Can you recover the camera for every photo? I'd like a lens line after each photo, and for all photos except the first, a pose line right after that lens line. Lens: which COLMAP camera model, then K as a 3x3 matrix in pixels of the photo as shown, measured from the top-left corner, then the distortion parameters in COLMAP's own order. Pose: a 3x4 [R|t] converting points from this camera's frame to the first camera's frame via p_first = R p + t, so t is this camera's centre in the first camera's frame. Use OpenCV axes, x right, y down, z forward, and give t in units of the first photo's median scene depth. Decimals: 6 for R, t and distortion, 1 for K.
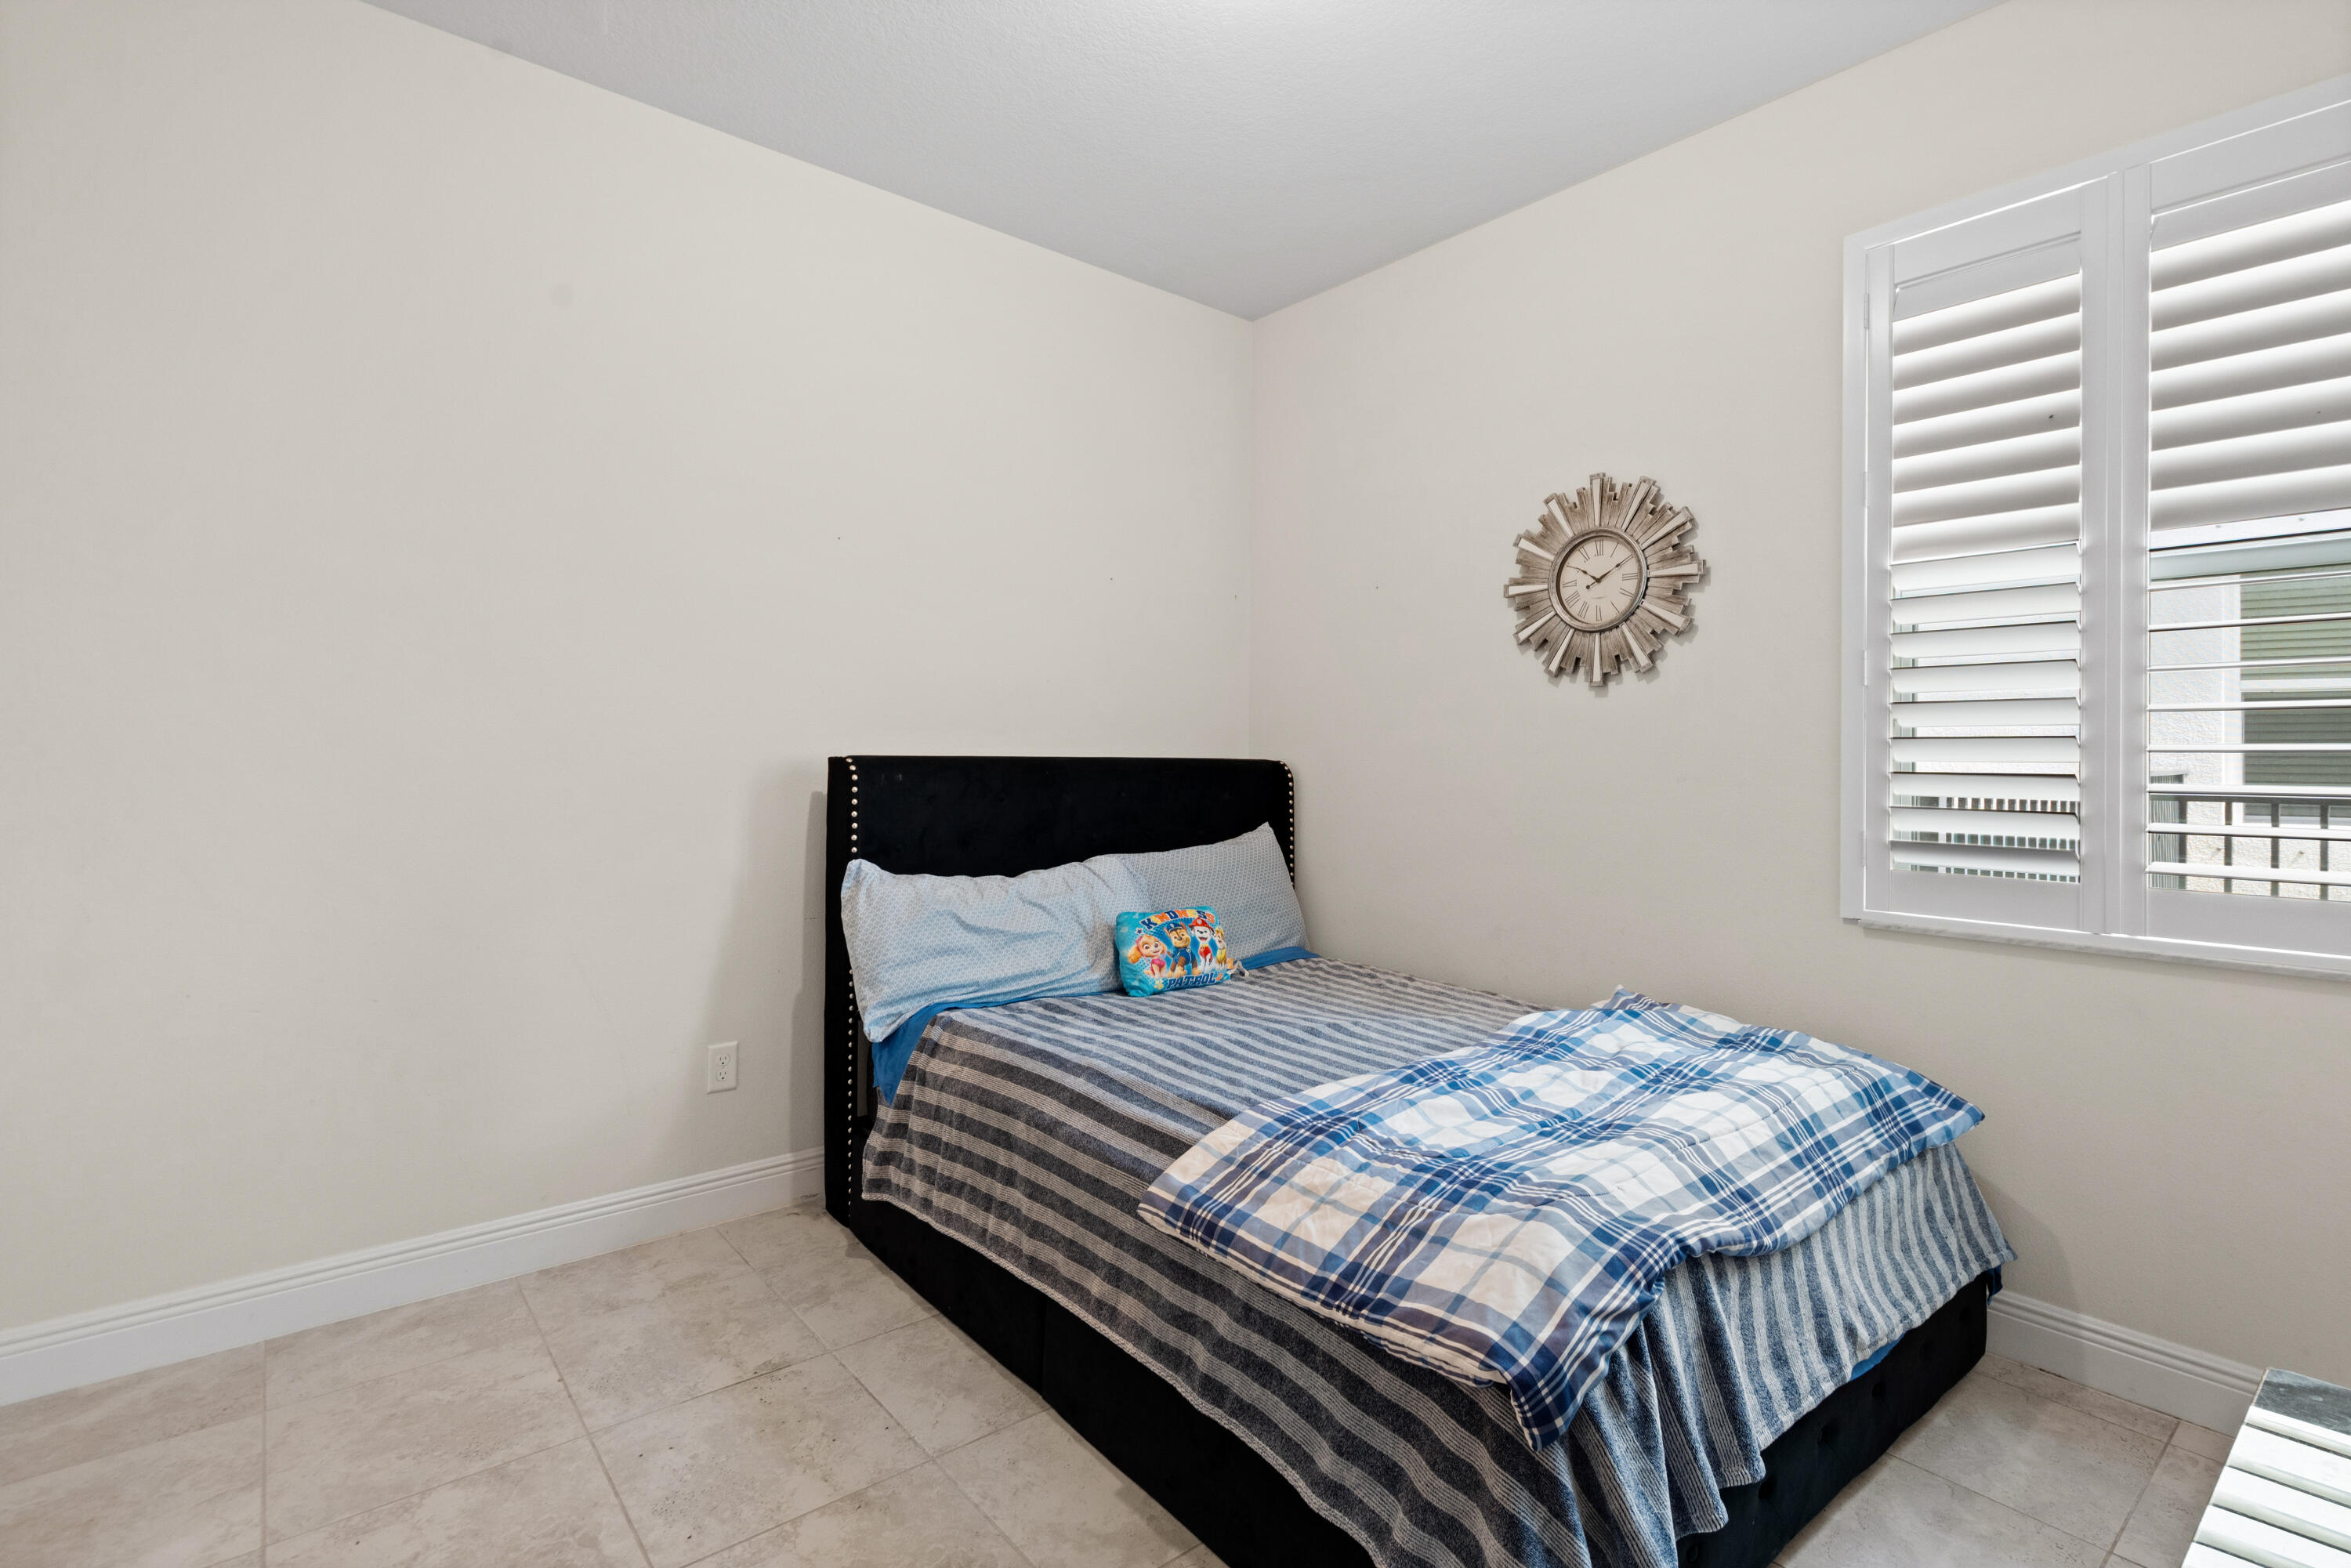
lens RADIAL K [[1086.8, 0, 1185.2], [0, 1086.8, 762.6], [0, 0, 1]] dist [0.002570, 0.000802]
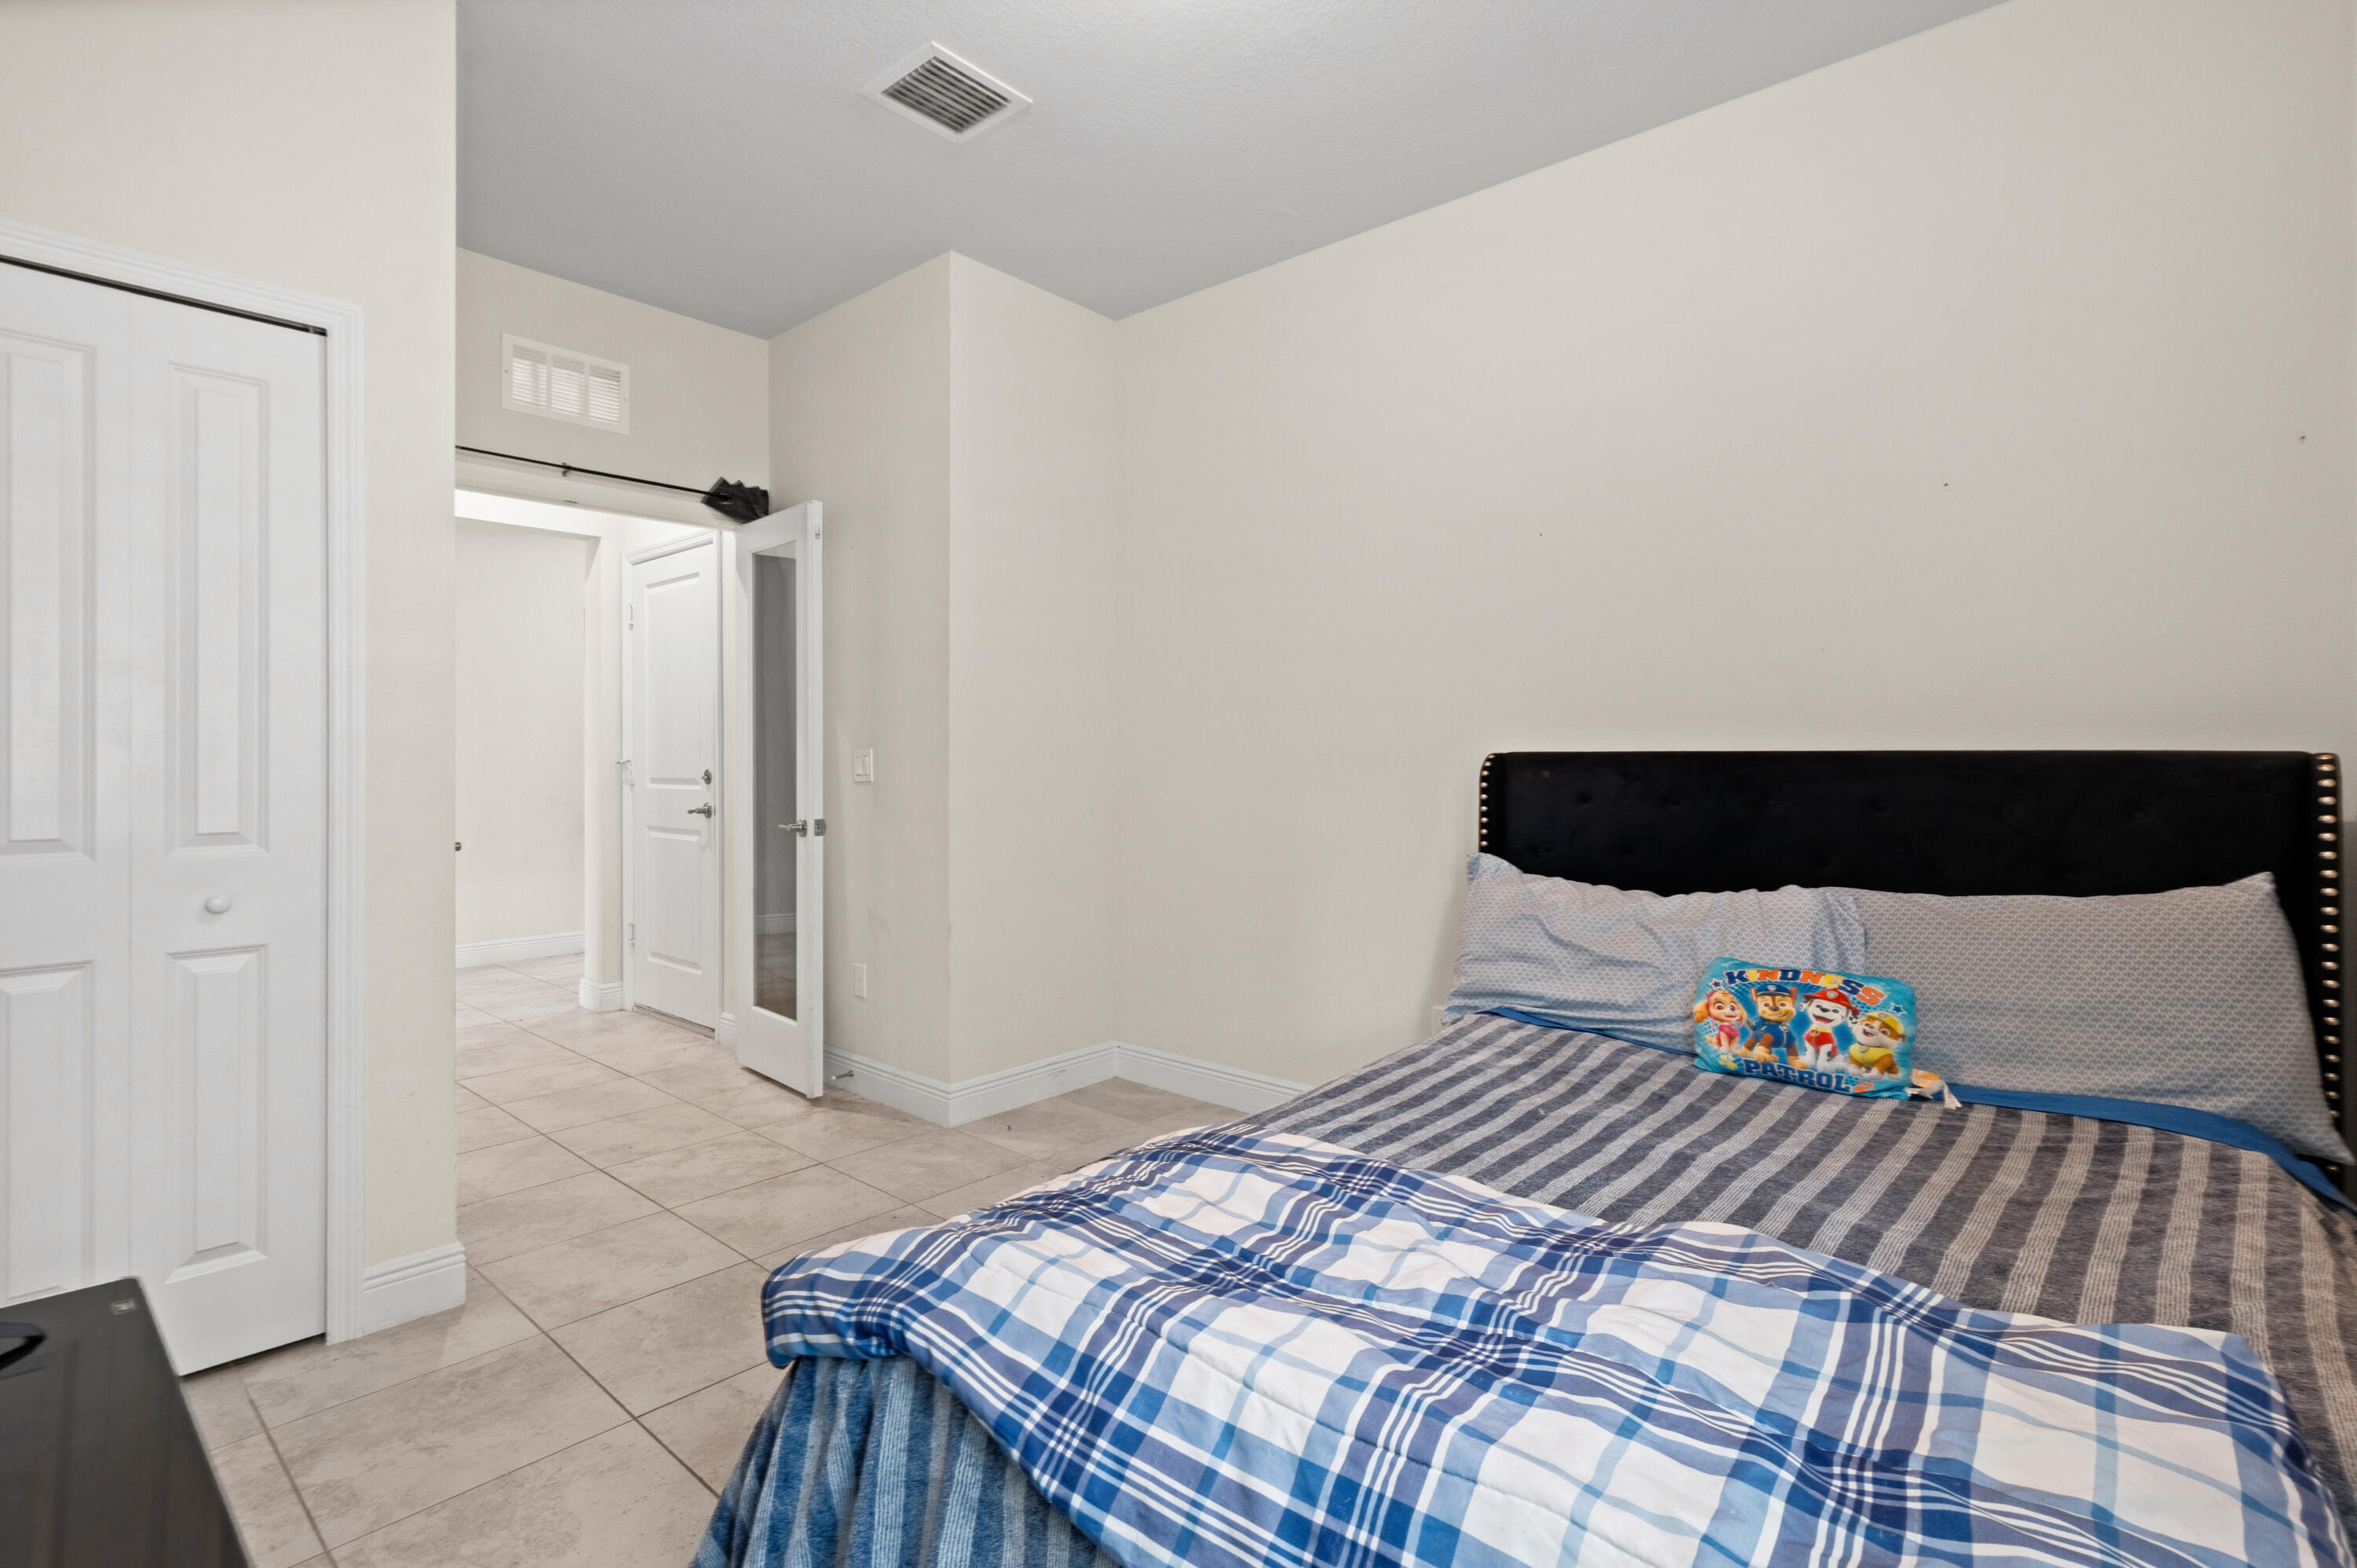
lens RADIAL K [[1089.6, 0, 1192.3], [0, 1089.6, 775.1], [0, 0, 1]] dist [0.002570, 0.000802]
pose [[0.171672, 0.001851, -0.985152, 0.624535], [-0.003435, 0.999993, 0.001280, 0.013077], [0.985148, 0.003164, 0.171678, 0.517173]]
